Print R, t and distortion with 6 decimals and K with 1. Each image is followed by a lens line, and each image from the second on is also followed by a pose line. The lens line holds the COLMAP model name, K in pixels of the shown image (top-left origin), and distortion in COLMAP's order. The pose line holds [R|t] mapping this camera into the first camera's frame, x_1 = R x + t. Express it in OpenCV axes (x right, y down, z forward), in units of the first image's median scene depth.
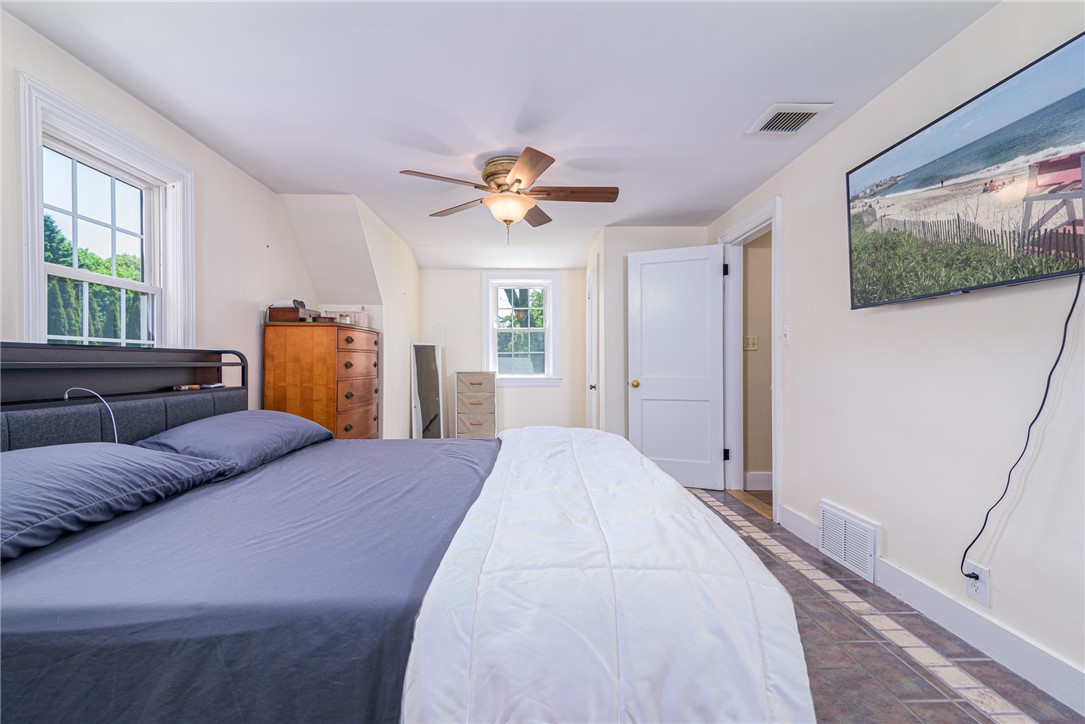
lens RADIAL K [[484.7, 0, 538.9], [0, 484.7, 362.4], [0, 0, 1]] dist [0.002918, 0.000278]
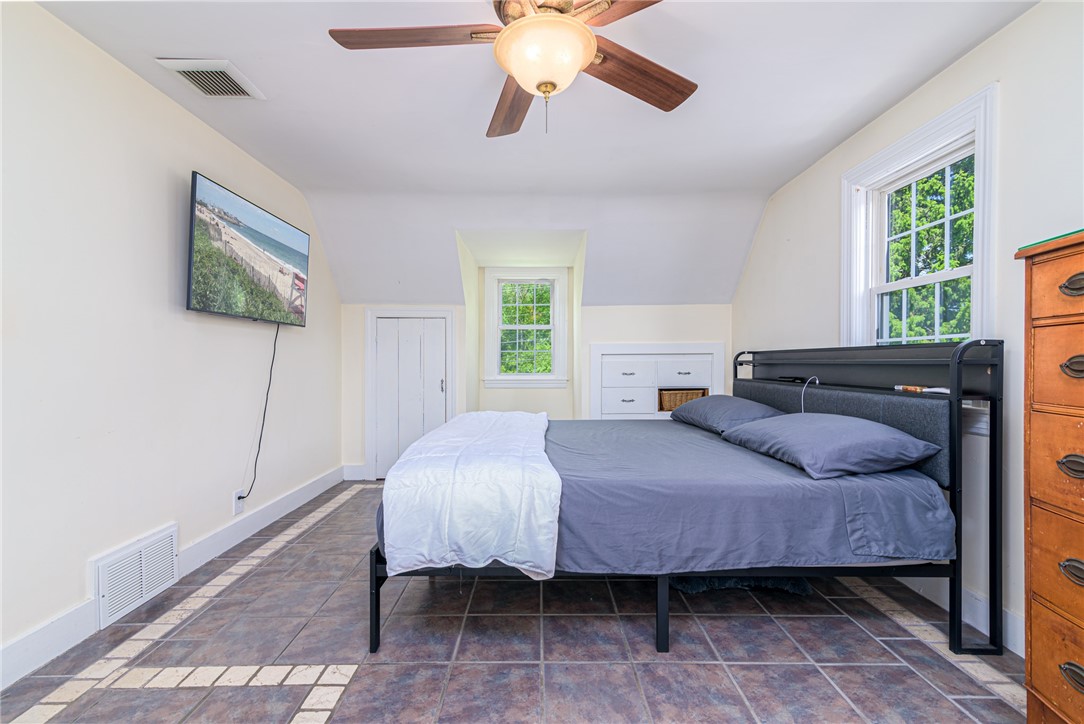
lens RADIAL K [[484.3, 0, 538.4], [0, 484.3, 362.4], [0, 0, 1]] dist [0.002918, 0.000278]
pose [[-0.999779, 0.003703, 0.020701, -0.092084], [0.003722, 0.999993, 0.000872, 0.002279], [-0.020697, 0.000949, -0.999785, 2.158786]]
